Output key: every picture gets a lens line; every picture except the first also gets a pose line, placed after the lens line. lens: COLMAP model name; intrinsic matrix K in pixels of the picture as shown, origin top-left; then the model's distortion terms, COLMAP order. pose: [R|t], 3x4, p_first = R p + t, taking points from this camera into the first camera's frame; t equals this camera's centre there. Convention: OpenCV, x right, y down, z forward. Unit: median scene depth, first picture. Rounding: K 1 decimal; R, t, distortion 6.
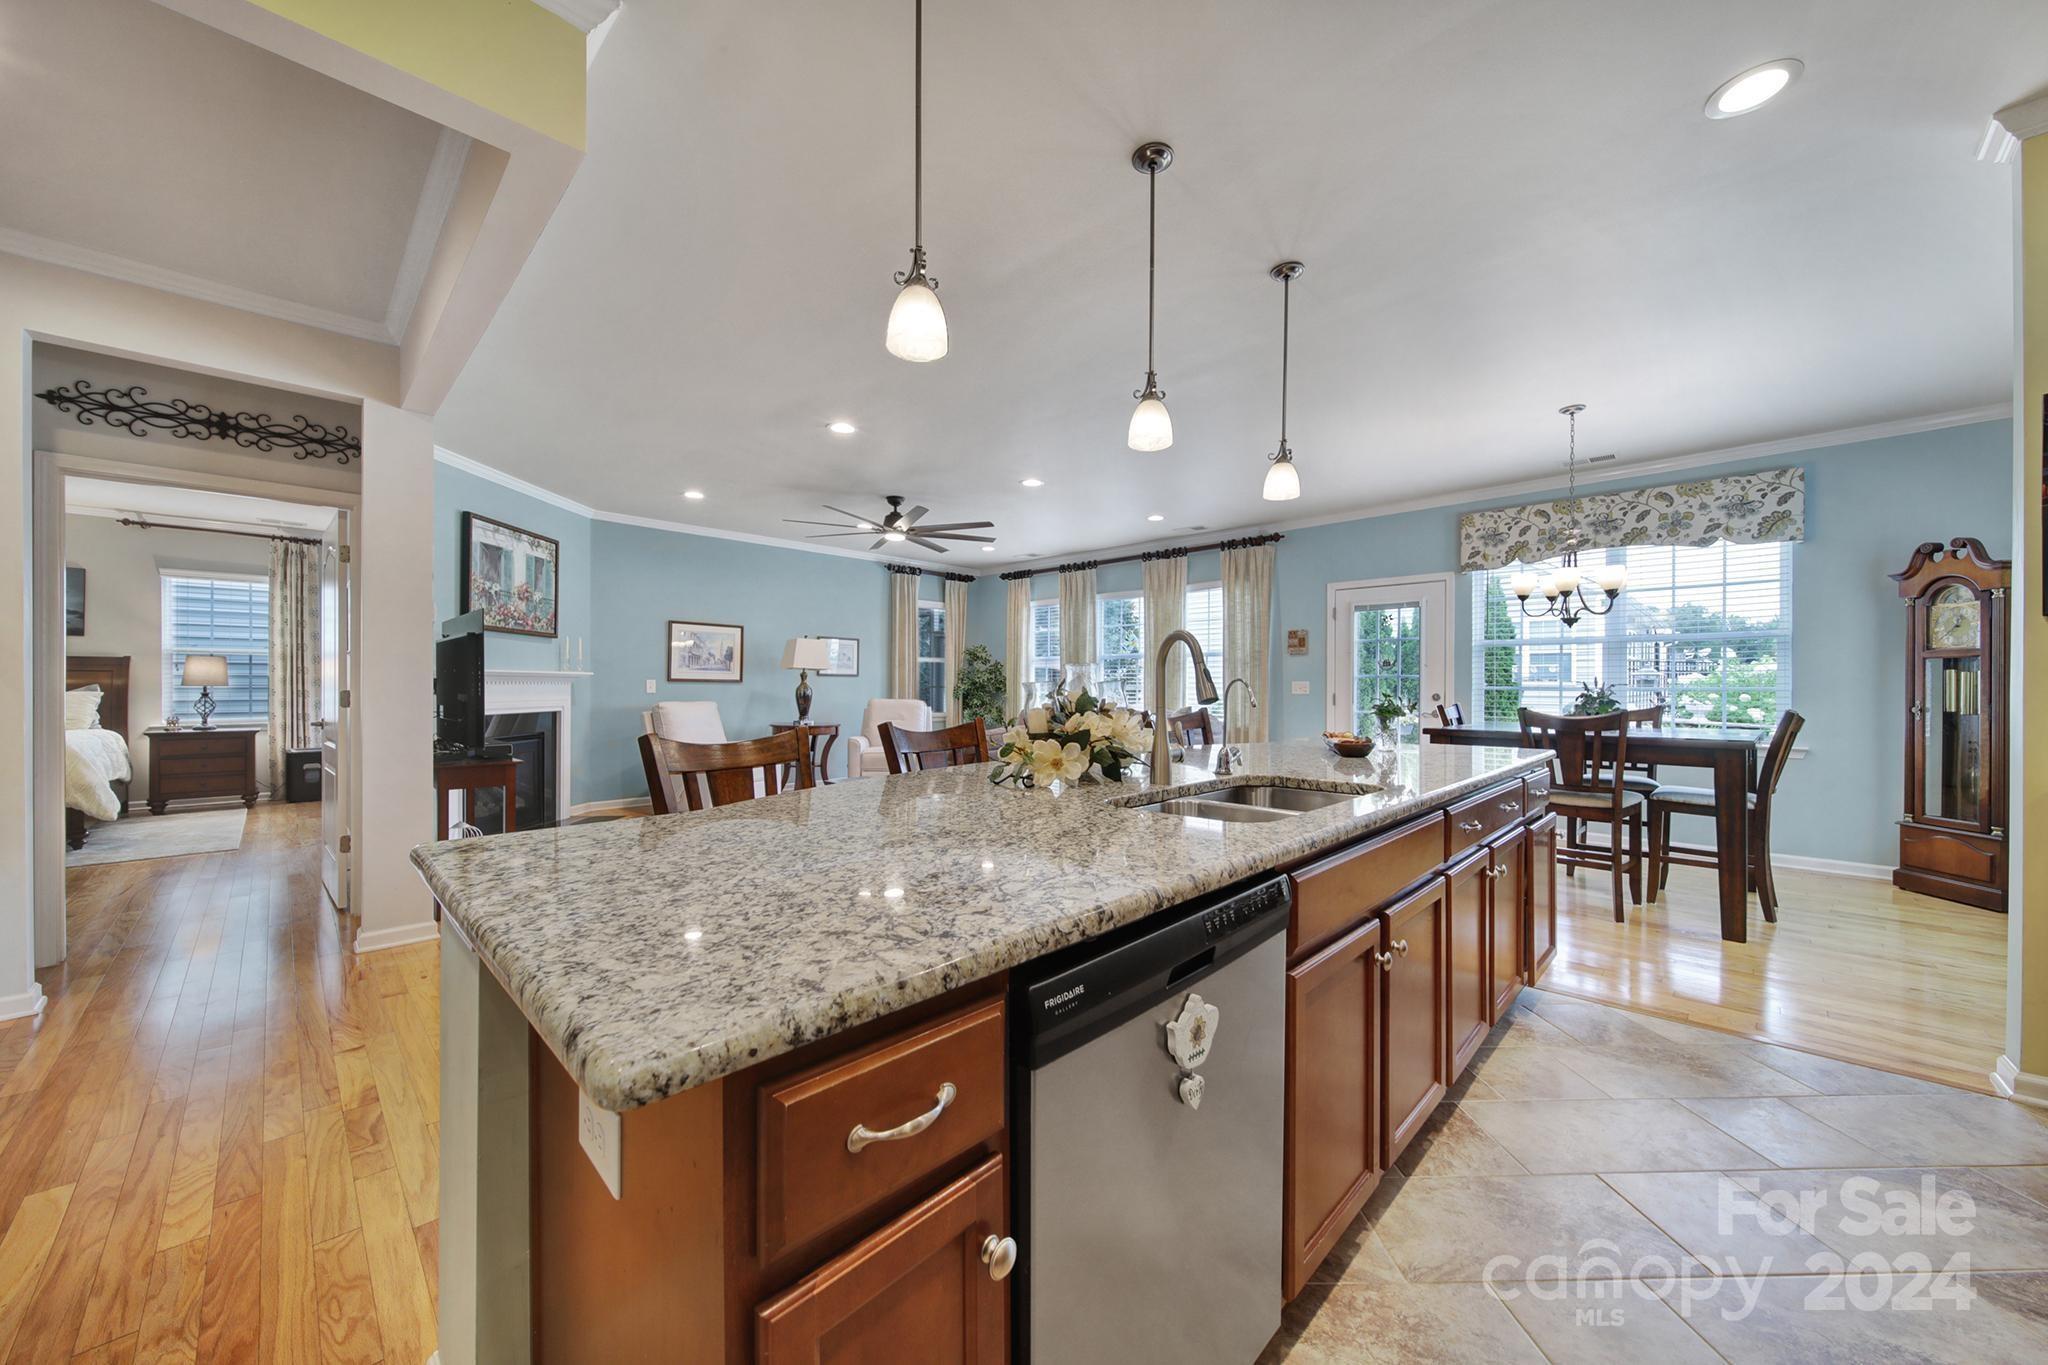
lens RADIAL K [[735.3, 0, 1025.8], [0, 735.3, 689.3], [0, 0, 1]] dist [-0.003294, -0.000256]
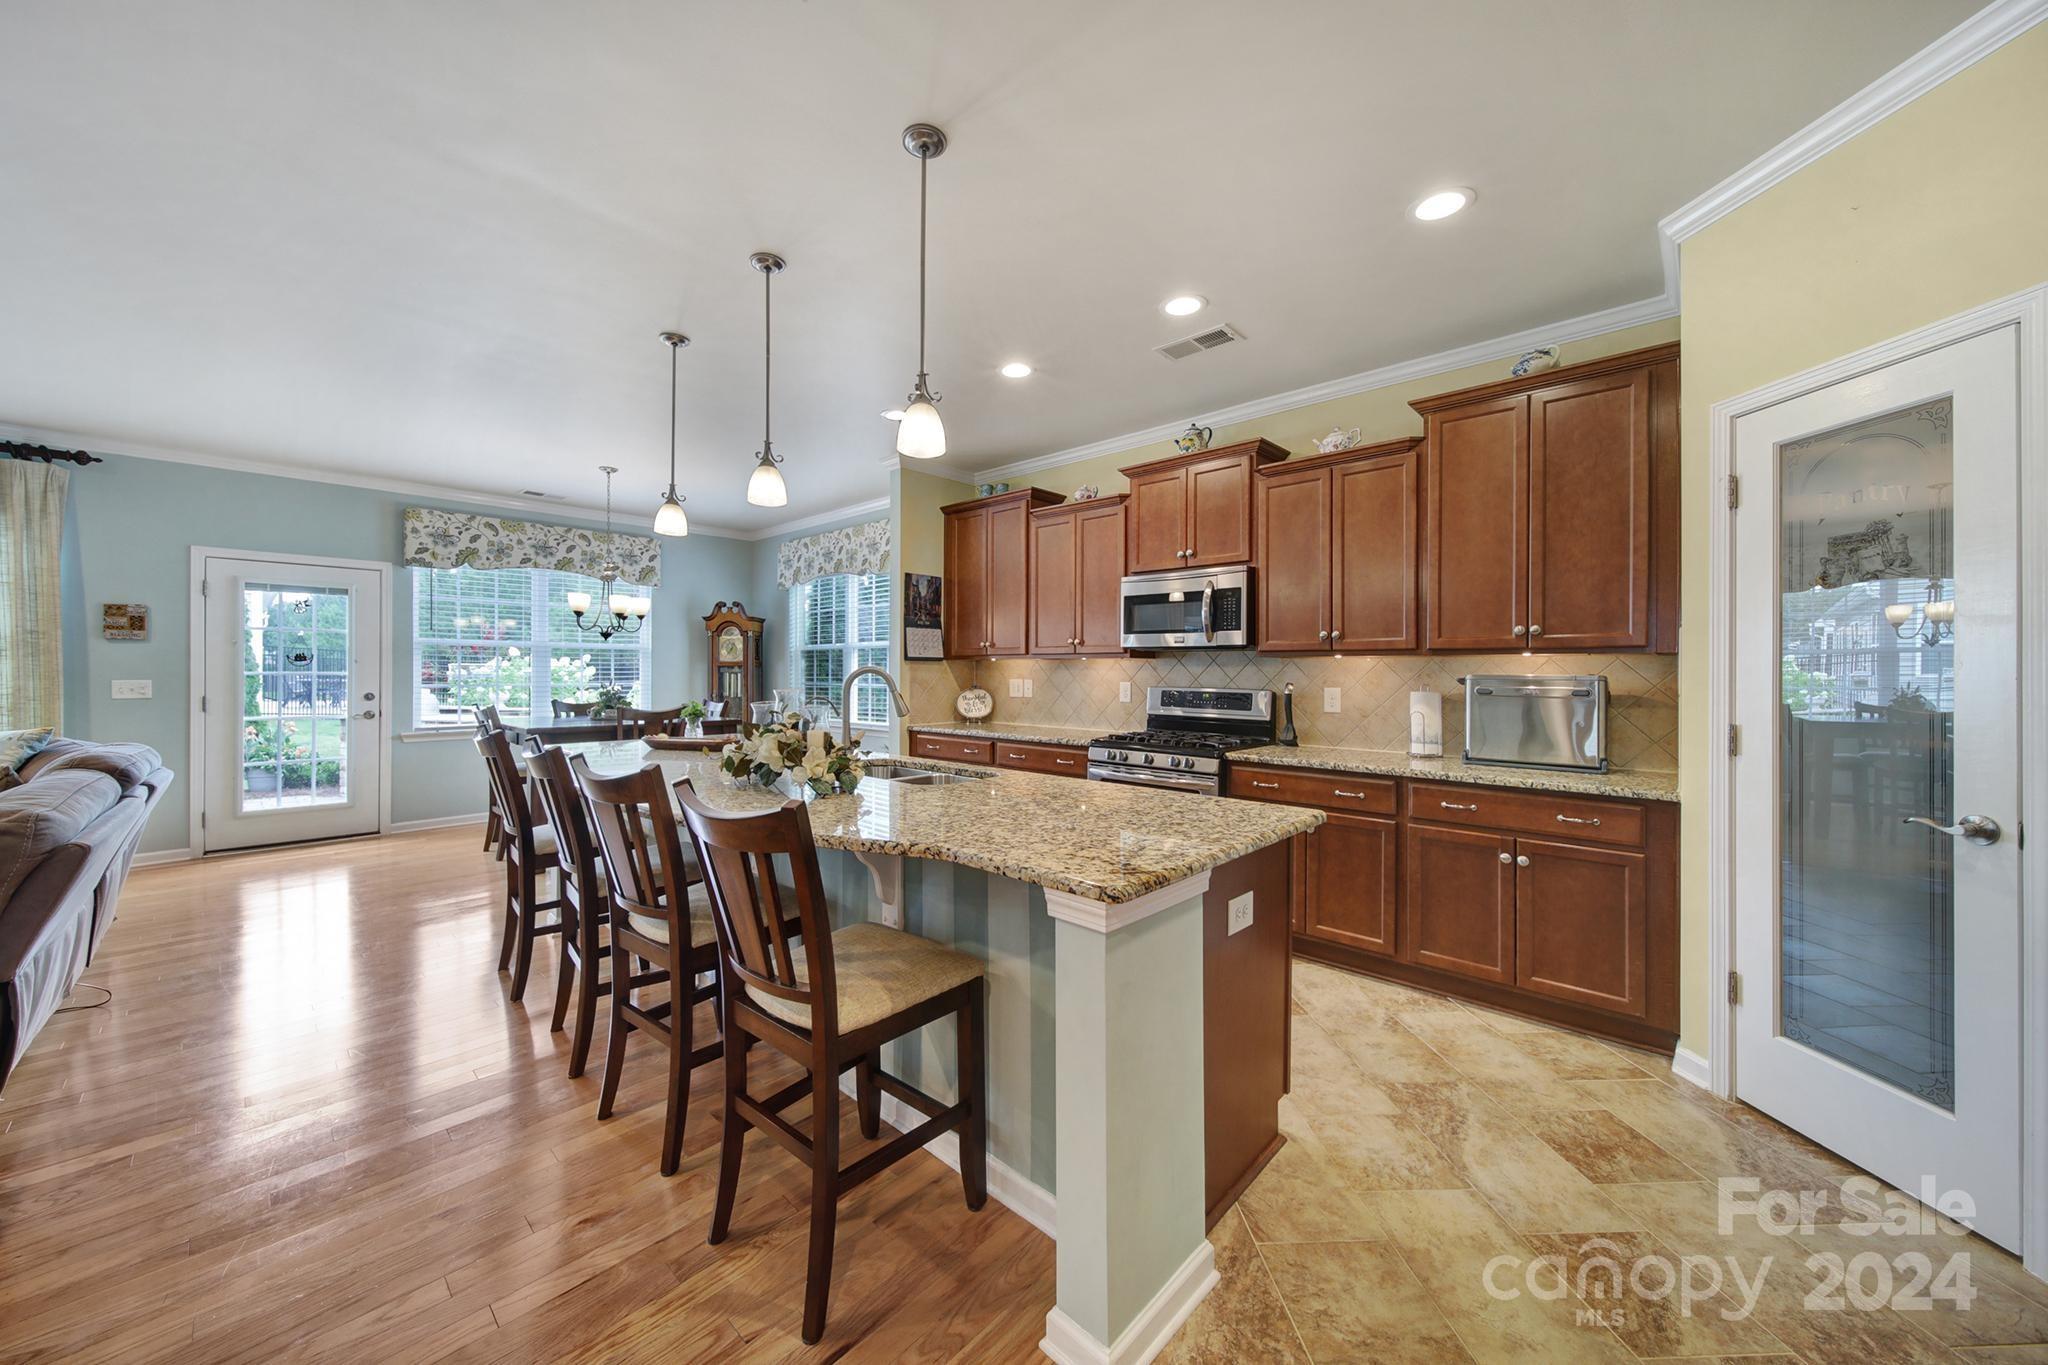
lens RADIAL K [[718.5, 0, 1014.1], [0, 718.5, 672.6], [0, 0, 1]] dist [0.000375, -0.002131]
pose [[-0.031647, -0.003207, 0.999494, -0.319154], [0.001403, 0.999994, 0.003253, -0.018801], [-0.999498, 0.001505, -0.031642, 0.202890]]
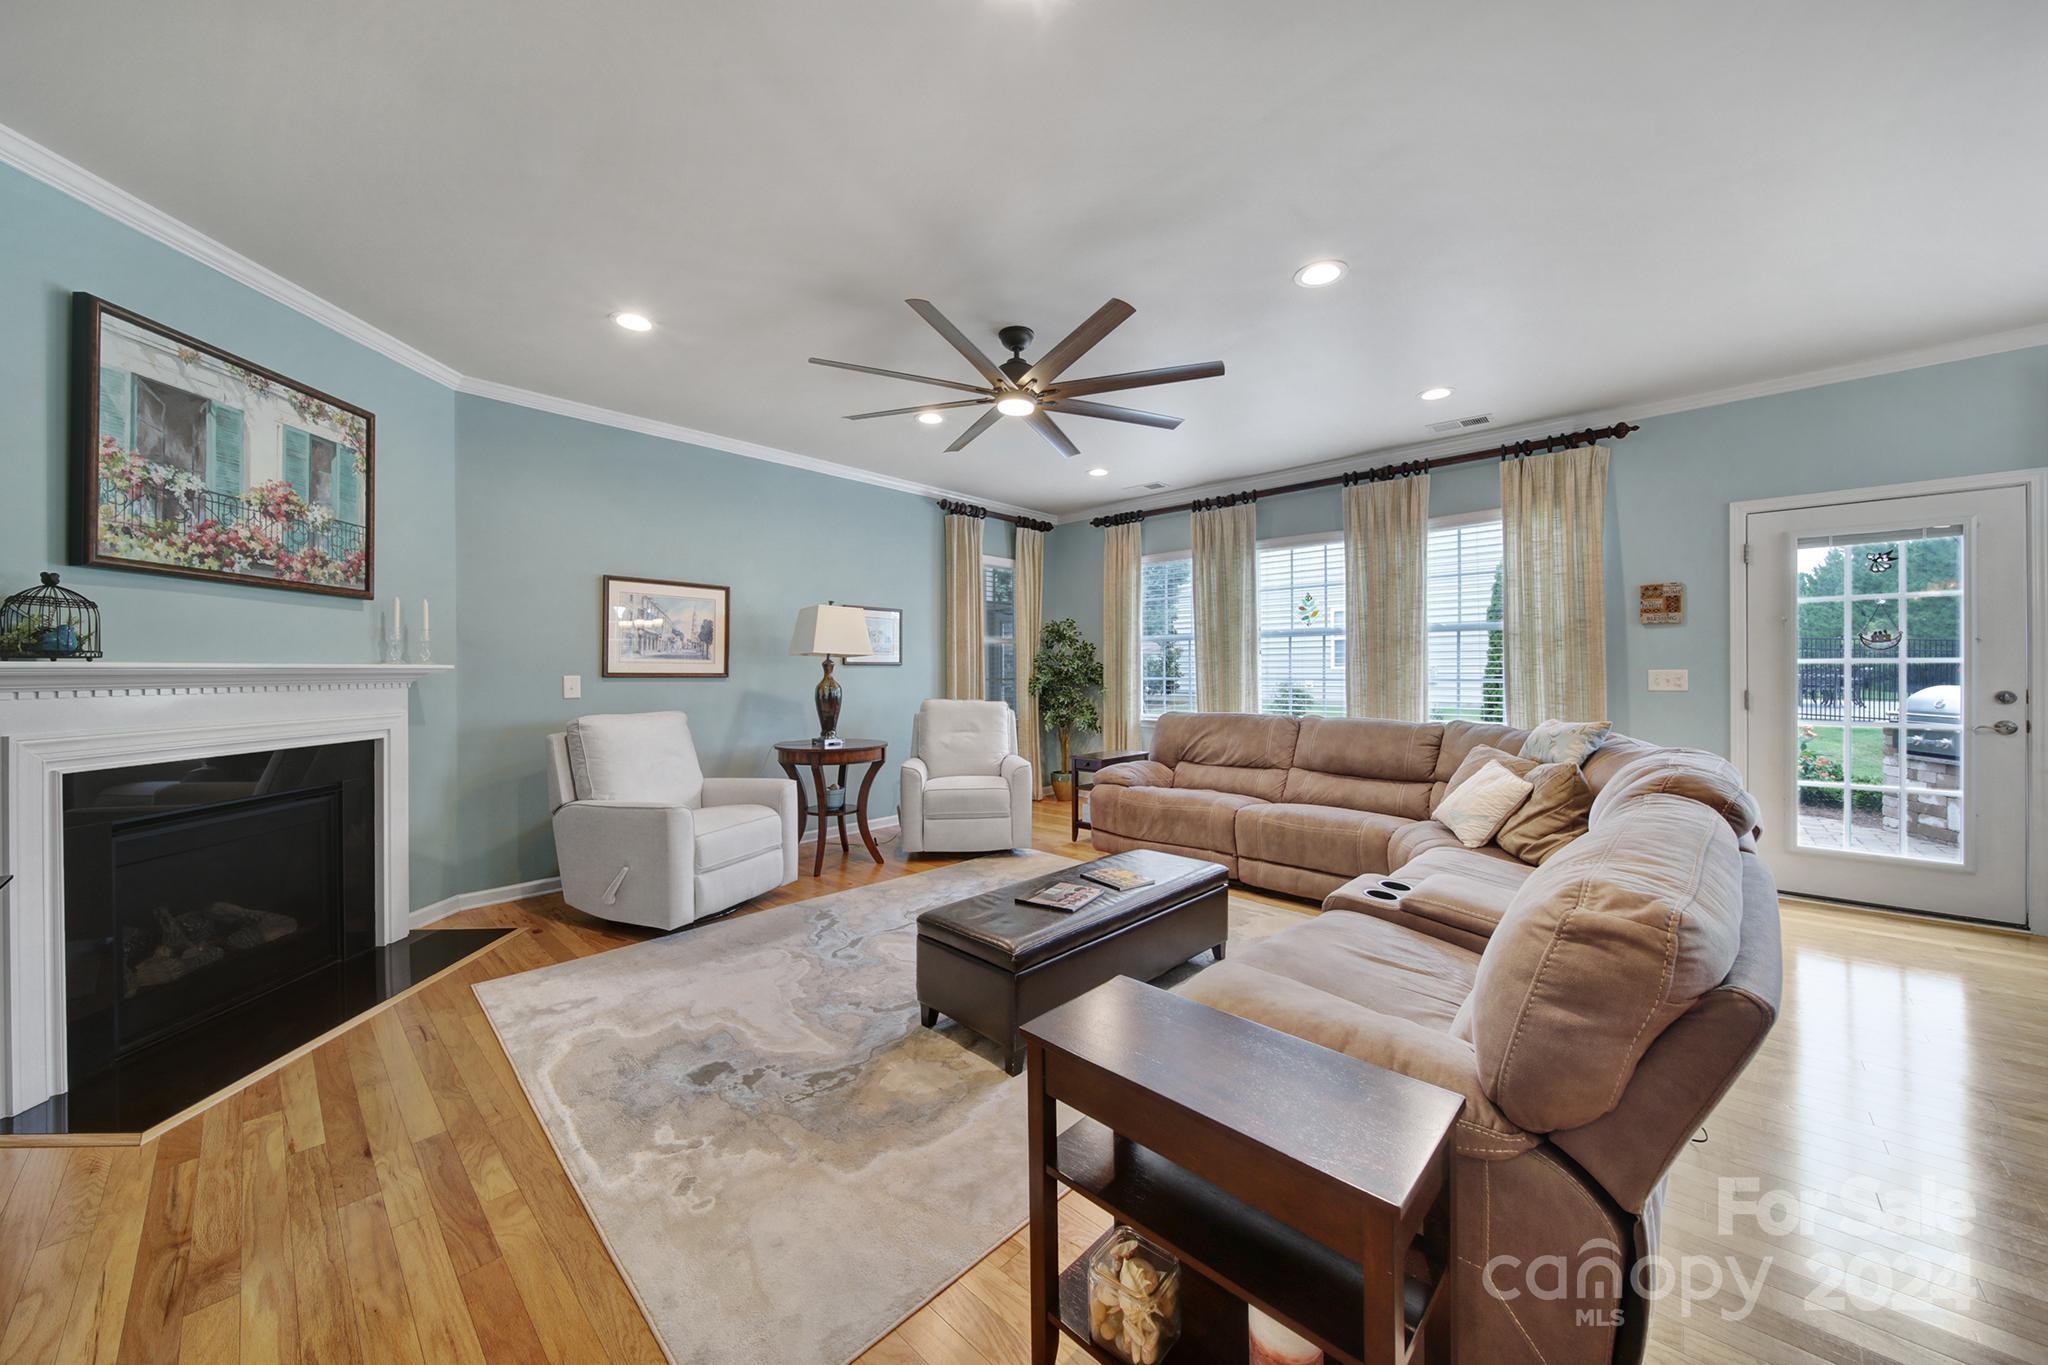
lens RADIAL K [[718.5, 0, 1014.1], [0, 718.5, 672.6], [0, 0, 1]] dist [0.000375, -0.002131]
pose [[0.999862, -0.008133, 0.014507, -0.168092], [0.008139, 0.999967, -0.000320, -0.012502], [-0.014504, 0.000438, 0.999895, 0.427073]]
